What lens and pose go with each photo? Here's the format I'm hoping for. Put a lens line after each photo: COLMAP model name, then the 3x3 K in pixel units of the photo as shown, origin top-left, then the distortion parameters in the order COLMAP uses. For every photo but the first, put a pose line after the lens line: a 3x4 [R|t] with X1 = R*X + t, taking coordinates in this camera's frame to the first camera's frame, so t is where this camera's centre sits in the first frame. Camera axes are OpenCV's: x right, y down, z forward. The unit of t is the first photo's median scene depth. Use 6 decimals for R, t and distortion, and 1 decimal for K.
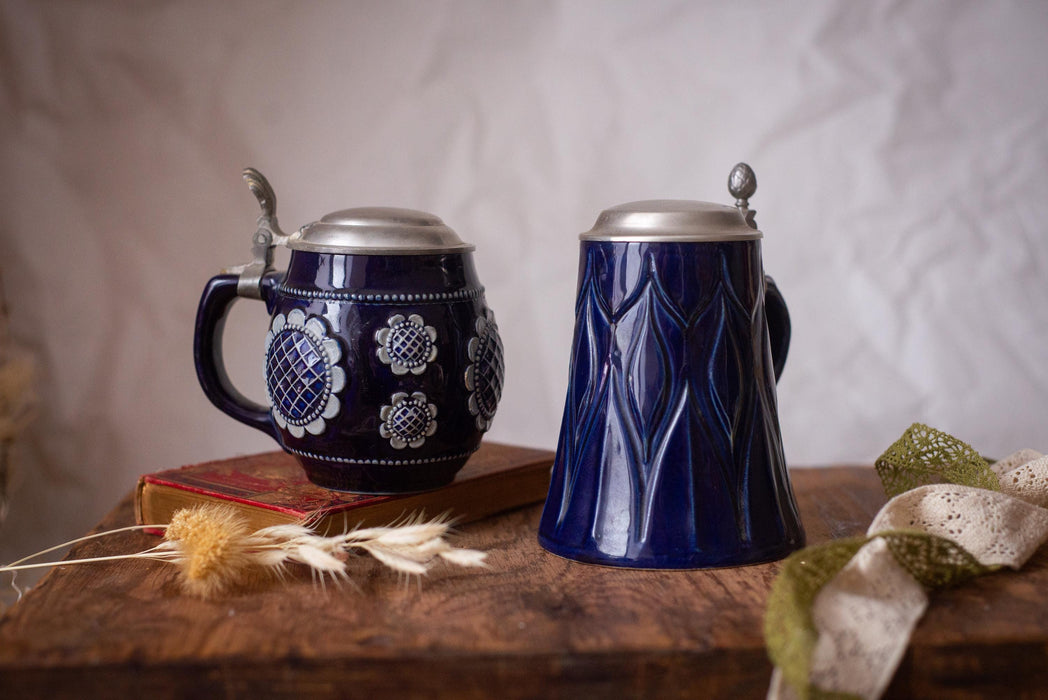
lens RADIAL K [[1637.3, 0, 524.0], [0, 1637.3, 350.0], [0, 0, 1]] dist [-0.033789, -0.033466]
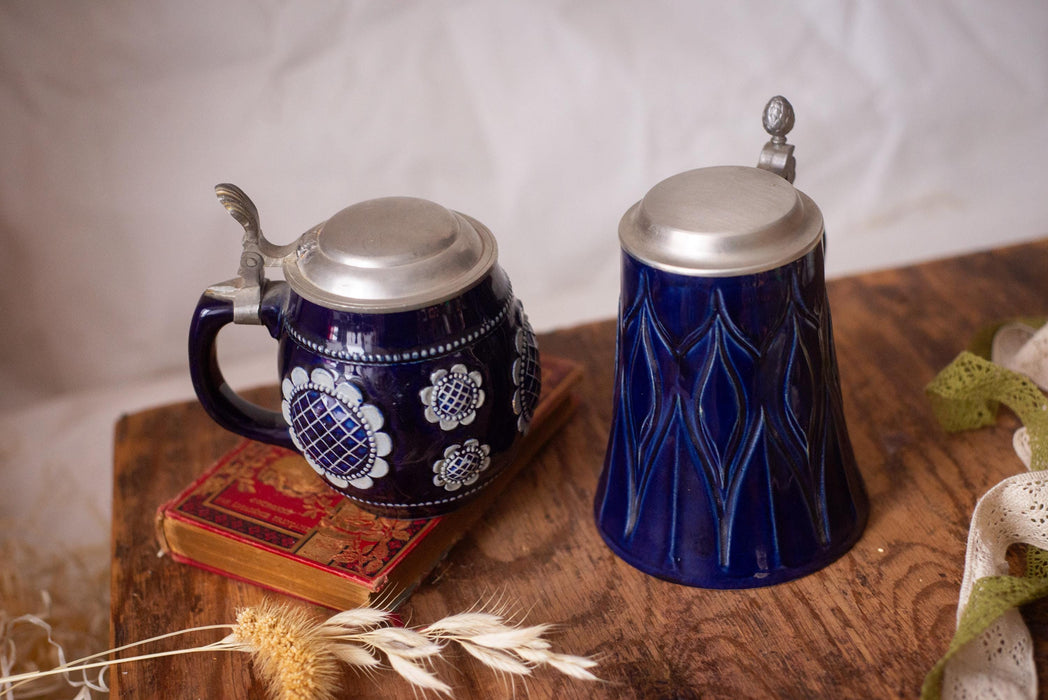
lens RADIAL K [[1637.3, 0, 524.0], [0, 1637.3, 350.0], [0, 0, 1]] dist [-0.033789, -0.033466]
pose [[0.983151, -0.152422, 0.100900, -0.120930], [0.096893, 0.902614, 0.419403, -0.406684], [-0.155000, -0.402560, 0.902175, 0.183722]]
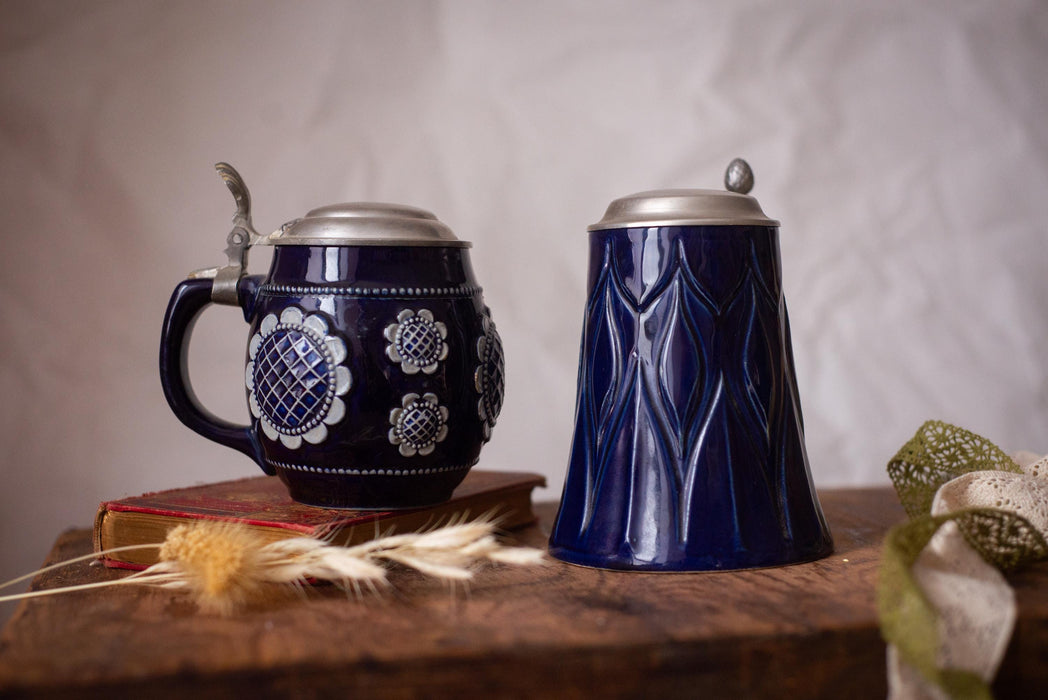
lens RADIAL K [[1637.3, 0, 524.0], [0, 1637.3, 350.0], [0, 0, 1]] dist [-0.033789, -0.033466]
pose [[0.987861, -0.016579, 0.154455, -0.155147], [0.028036, 0.996989, -0.072293, 0.070090], [-0.152792, 0.075746, 0.985351, 0.081763]]
